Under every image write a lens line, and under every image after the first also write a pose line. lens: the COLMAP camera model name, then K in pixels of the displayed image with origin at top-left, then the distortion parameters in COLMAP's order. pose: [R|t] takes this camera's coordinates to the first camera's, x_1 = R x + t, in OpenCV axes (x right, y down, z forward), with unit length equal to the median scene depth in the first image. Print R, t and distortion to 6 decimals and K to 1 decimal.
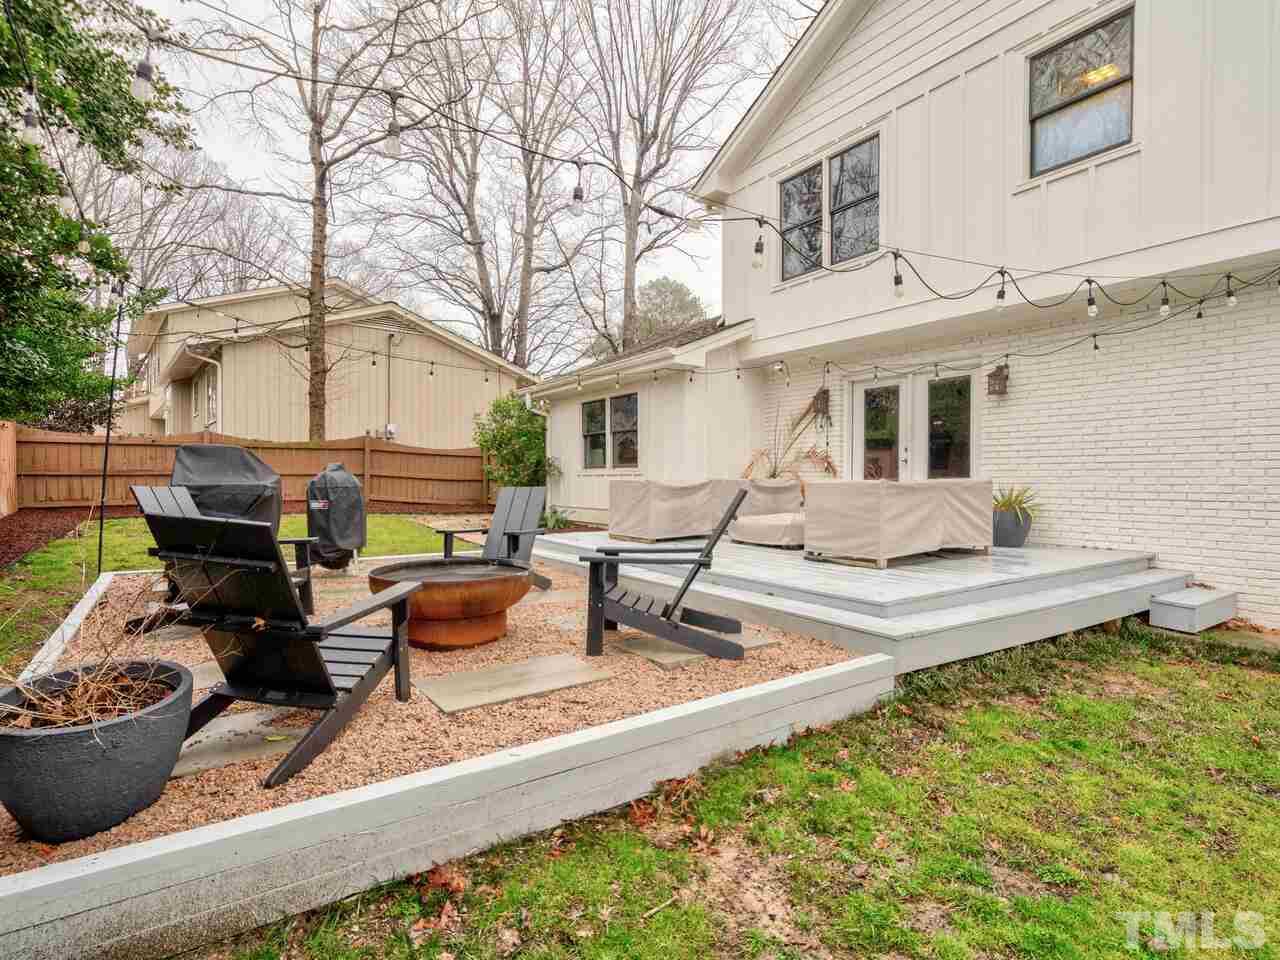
lens RADIAL K [[629.5, 0, 639.5], [0, 629.5, 481.7], [0, 0, 1]] dist [-0.000489, 0.001019]
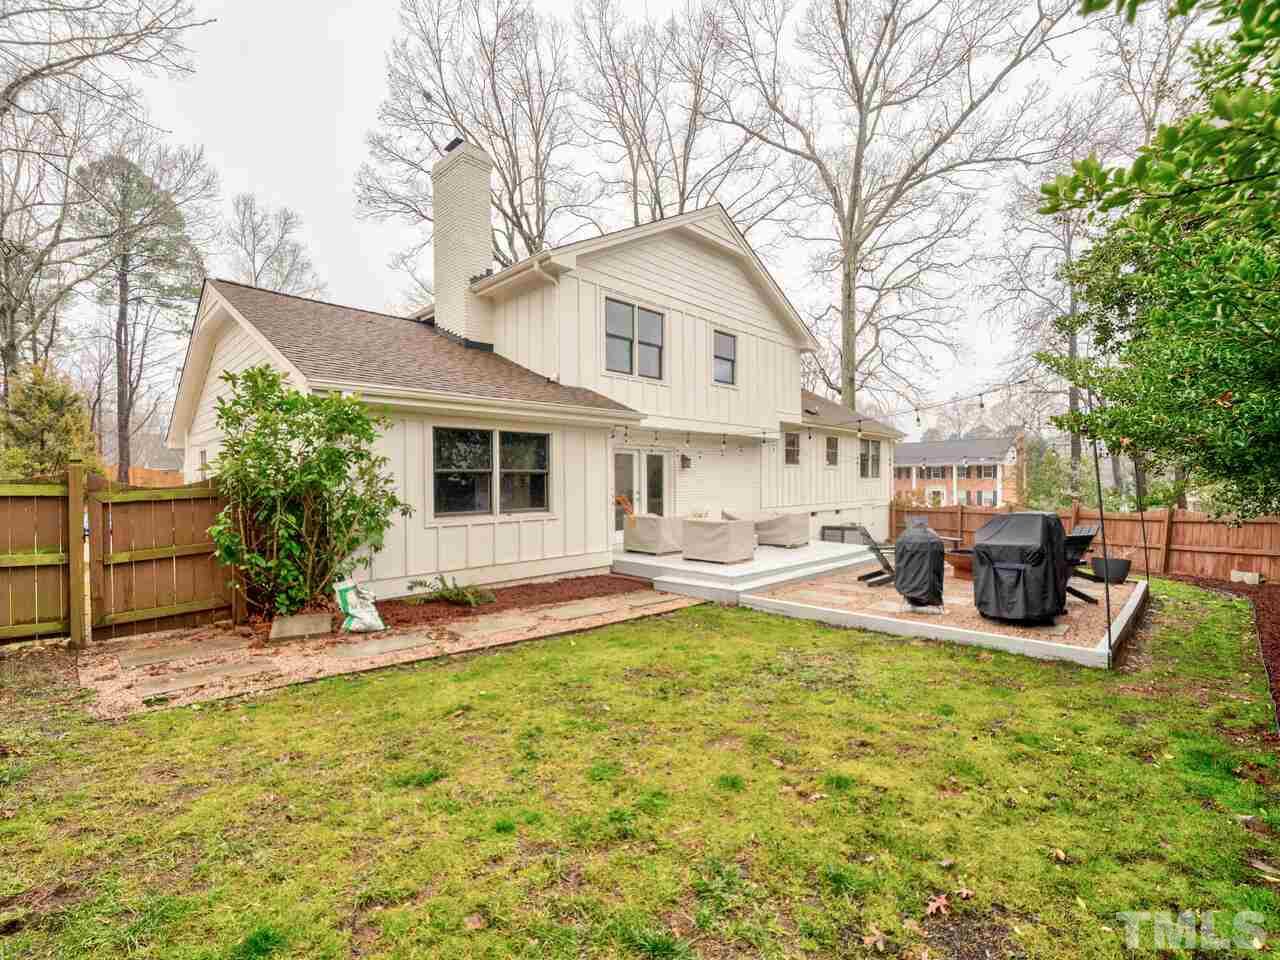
lens RADIAL K [[629.5, 0, 640.4], [0, 629.5, 476.5], [0, 0, 1]] dist [-0.000489, 0.001019]
pose [[-0.216385, -0.005033, 0.976295, -1.204460], [0.007987, 0.999944, 0.006926, -0.100247], [-0.976275, 0.009296, -0.216333, 1.307669]]
